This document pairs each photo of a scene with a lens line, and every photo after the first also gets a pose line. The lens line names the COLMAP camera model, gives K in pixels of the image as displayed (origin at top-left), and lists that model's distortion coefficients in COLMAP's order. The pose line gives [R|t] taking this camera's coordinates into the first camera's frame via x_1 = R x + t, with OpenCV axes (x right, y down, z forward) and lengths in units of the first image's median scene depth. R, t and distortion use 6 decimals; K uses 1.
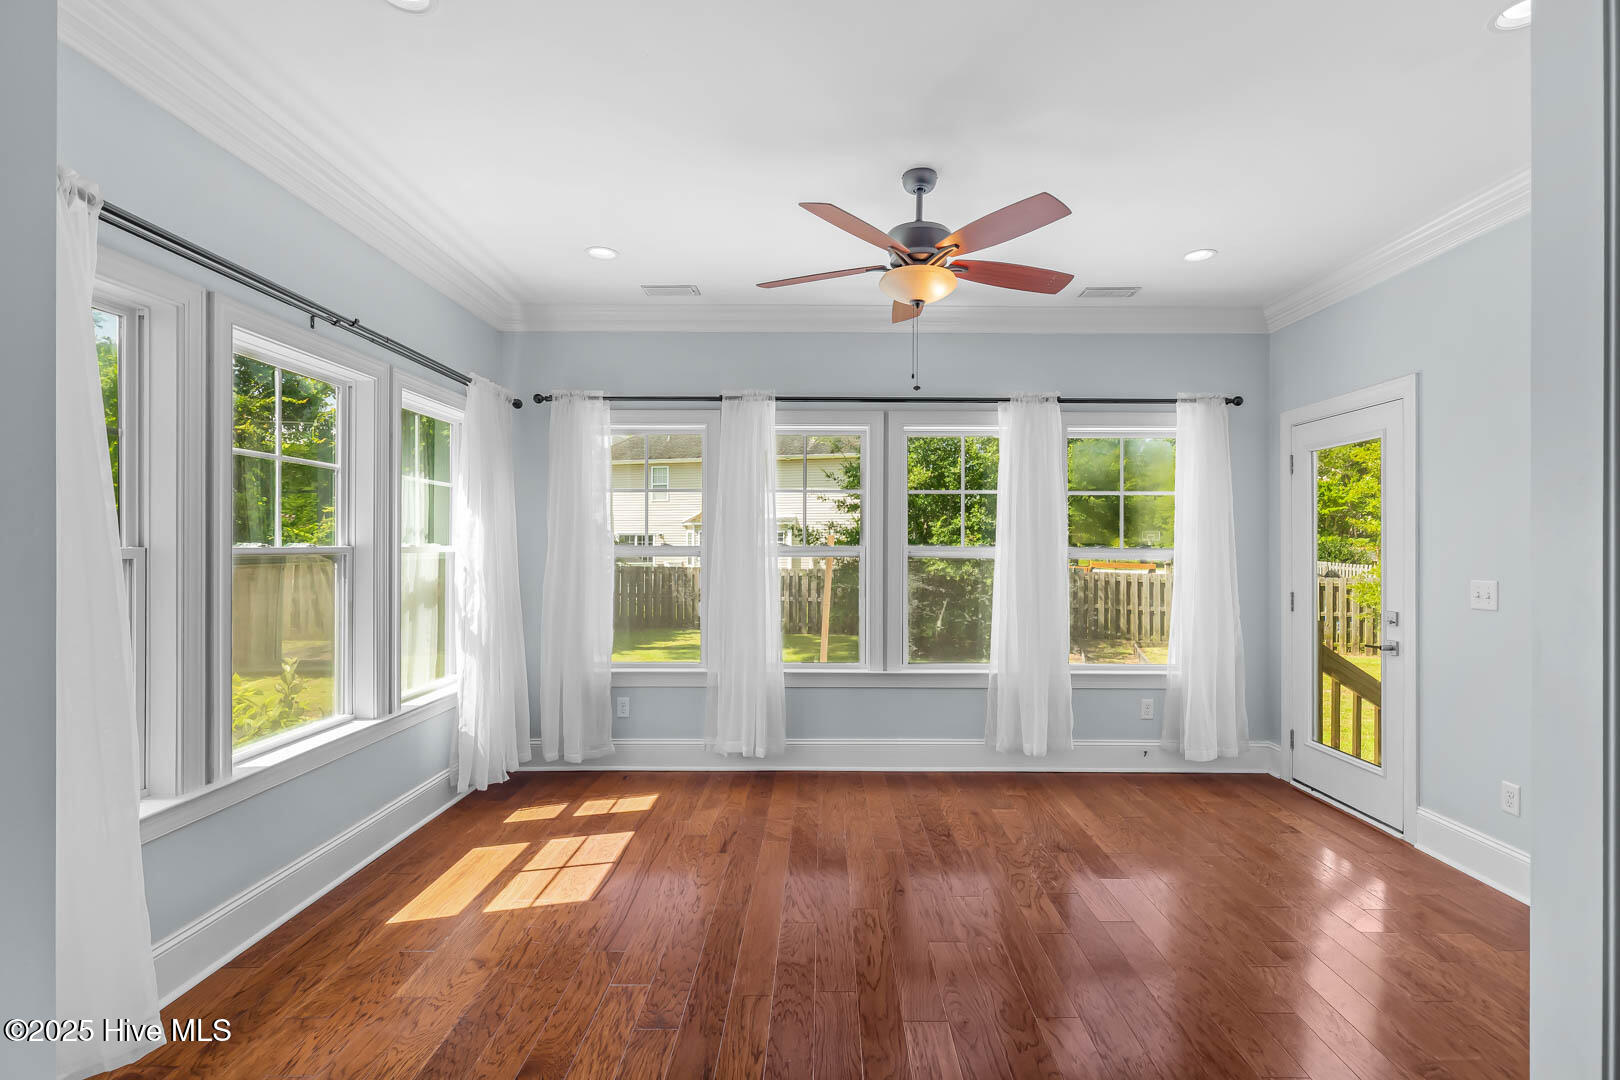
lens RADIAL K [[745.1, 0, 810.0], [0, 745.1, 540.0], [0, 0, 1]] dist [-0.002281, -0.000214]
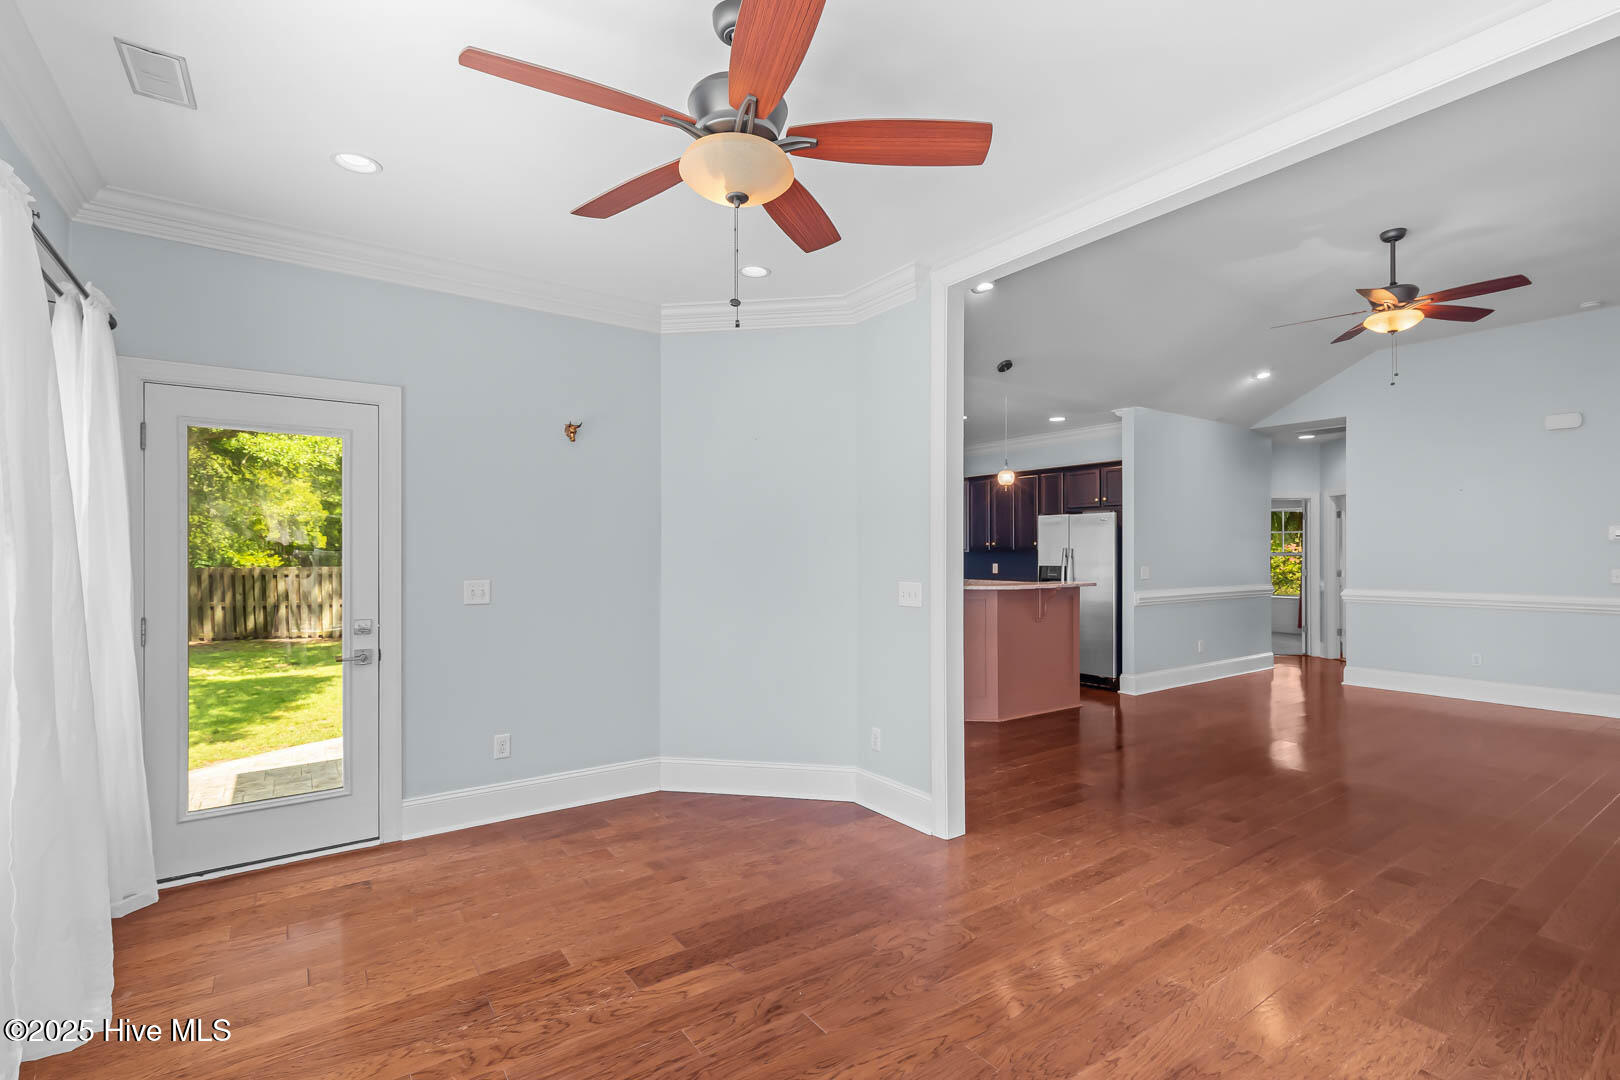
lens RADIAL K [[747.3, 0, 835.4], [0, 747.3, 546.1], [0, 0, 1]] dist [0.001975, 0.000198]
pose [[-0.604850, 0.004476, 0.796327, -0.319828], [-0.005724, 0.999934, -0.009968, 0.005466], [-0.796319, -0.010588, -0.604784, 0.942184]]
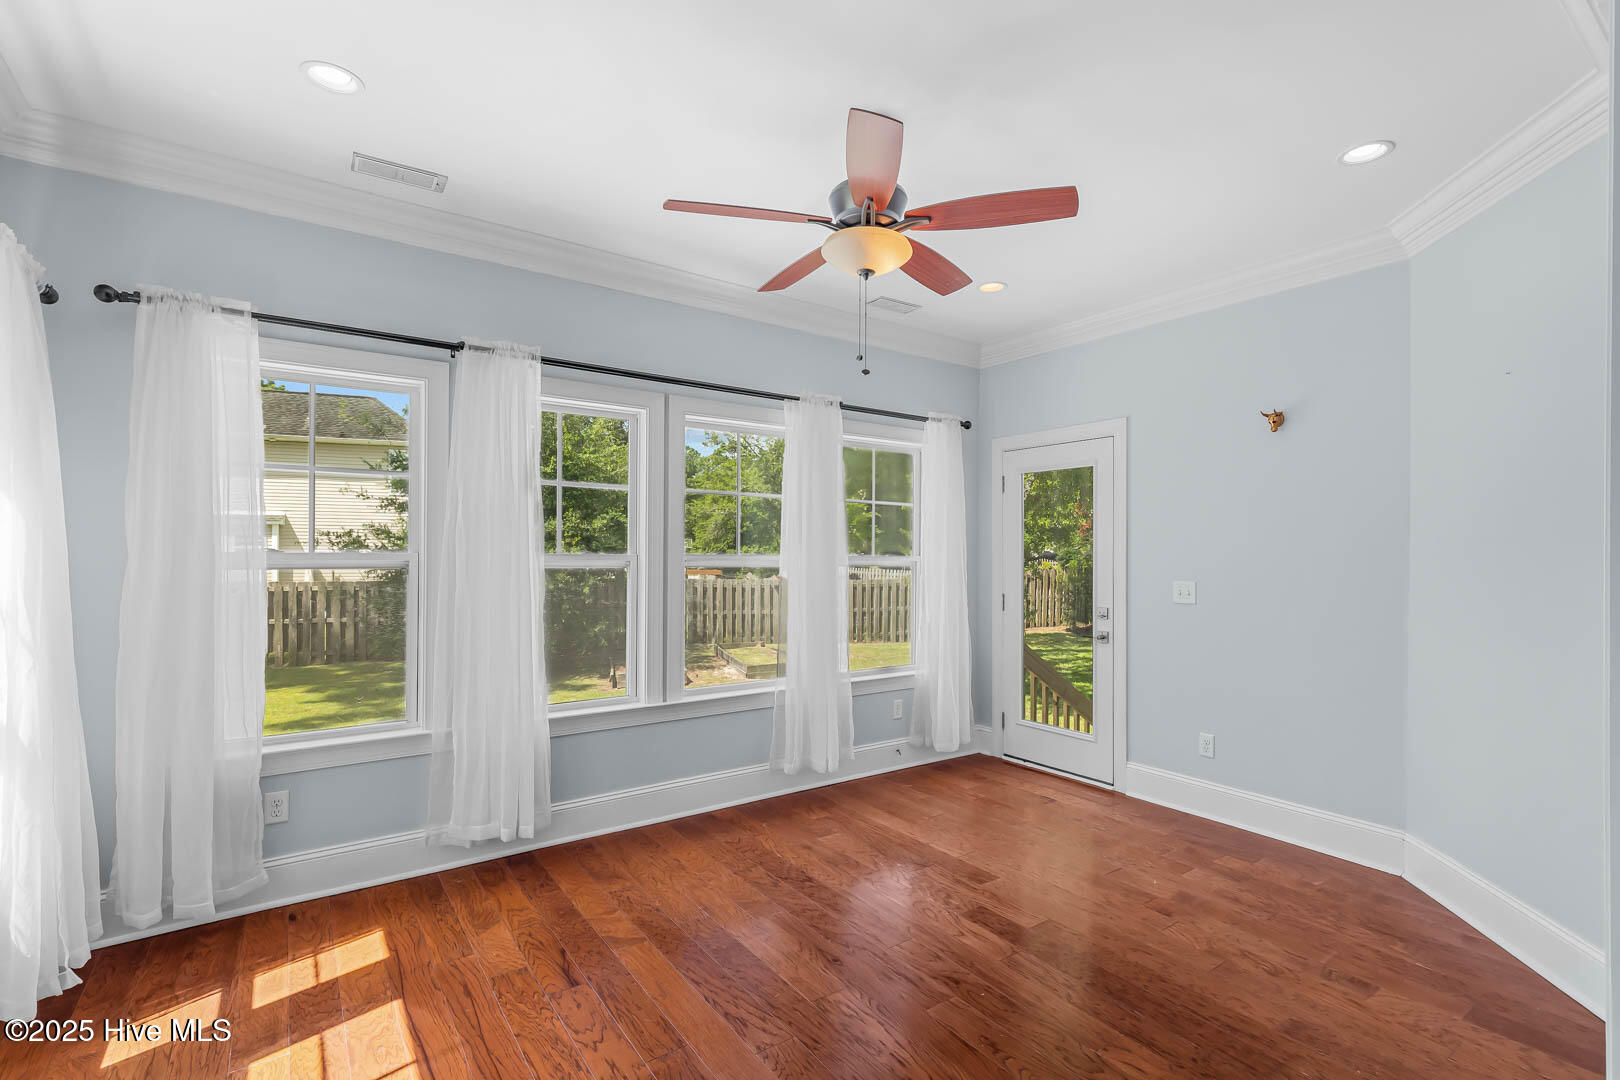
lens RADIAL K [[753.6, 0, 823.3], [0, 753.6, 549.6], [0, 0, 1]] dist [0.004194, 0.000289]
pose [[0.803743, 0.004680, 0.594958, -0.291422], [-0.007011, 0.999974, 0.001606, 0.000530], [-0.594935, -0.005462, 0.803755, 0.228962]]
